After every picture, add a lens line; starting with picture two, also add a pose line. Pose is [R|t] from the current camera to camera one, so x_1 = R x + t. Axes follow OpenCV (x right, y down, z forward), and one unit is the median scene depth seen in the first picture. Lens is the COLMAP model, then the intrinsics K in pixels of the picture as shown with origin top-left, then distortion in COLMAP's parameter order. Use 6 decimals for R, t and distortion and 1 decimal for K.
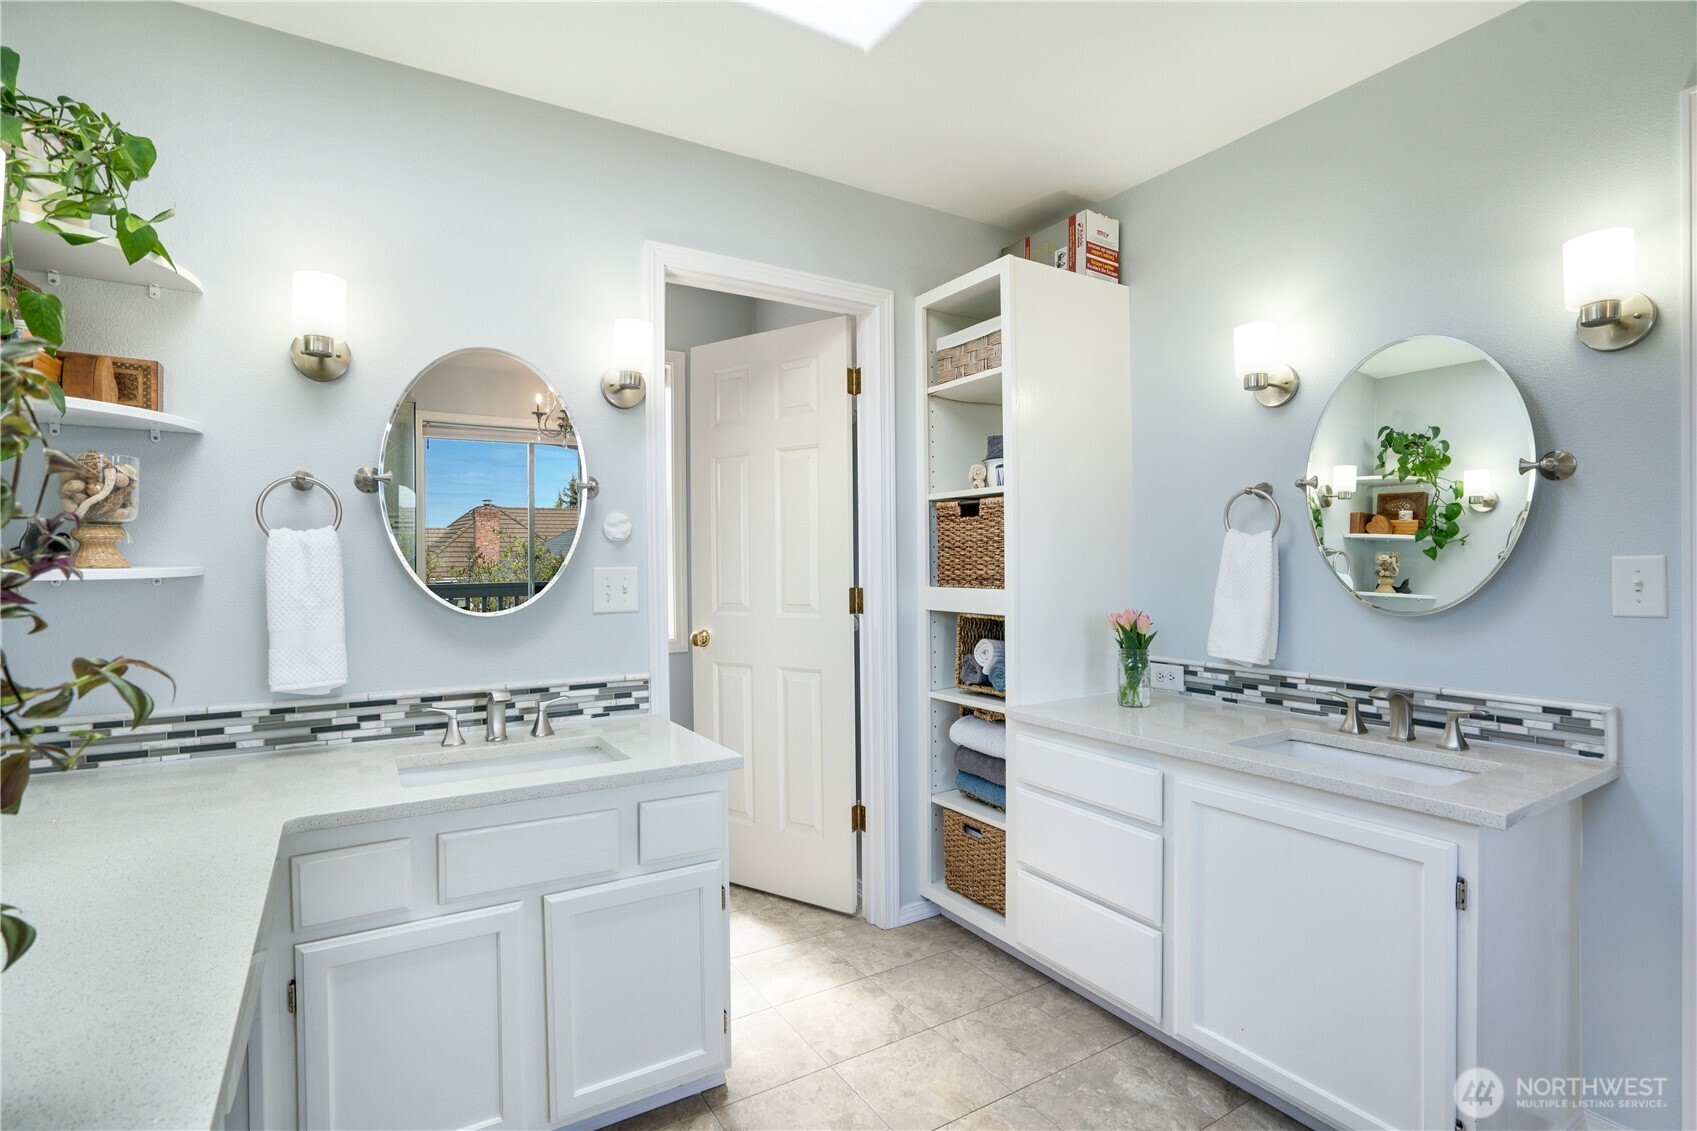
lens RADIAL K [[832.2, 0, 848.5], [0, 832.2, 565.5], [0, 0, 1]] dist [-0.001601, 0.000011]
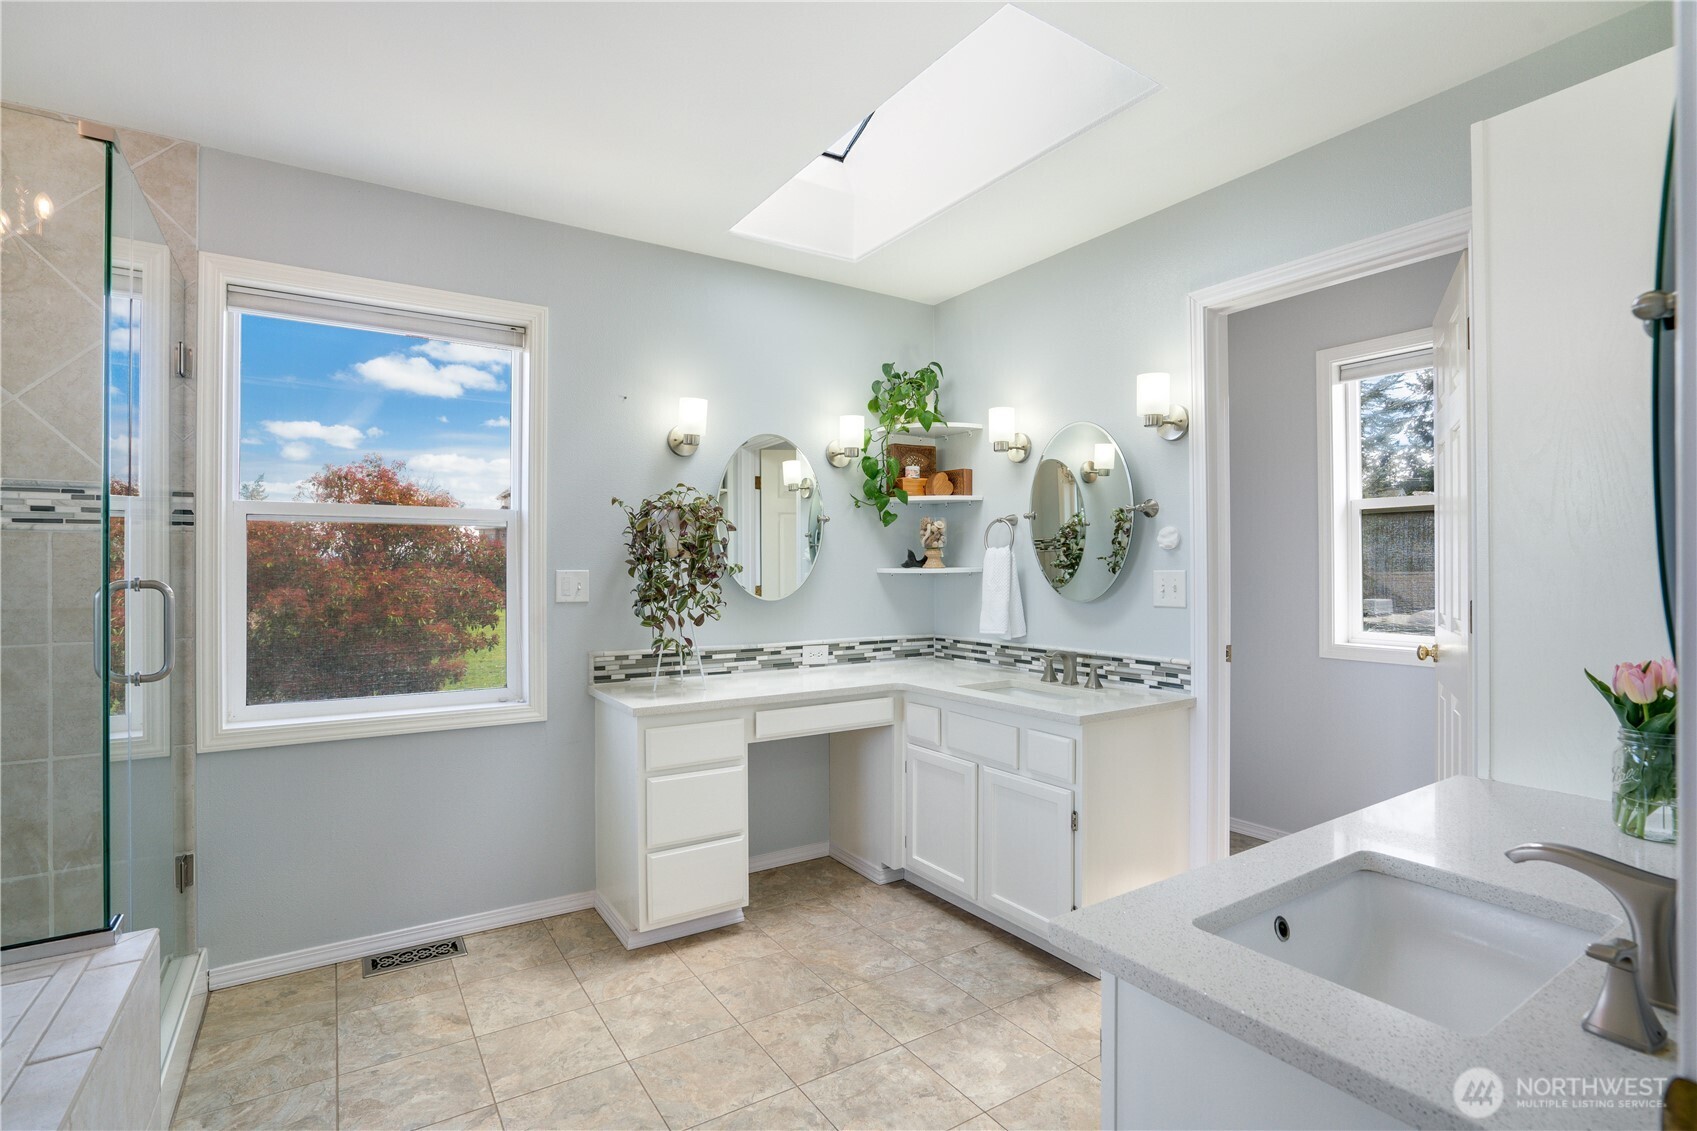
lens RADIAL K [[832.2, 0, 848.5], [0, 832.2, 565.5], [0, 0, 1]] dist [-0.001601, 0.000011]
pose [[0.036300, -0.001730, -0.999339, 0.961289], [-0.007378, 0.999971, -0.001999, 0.001316], [0.999314, 0.007446, 0.036286, 0.496043]]
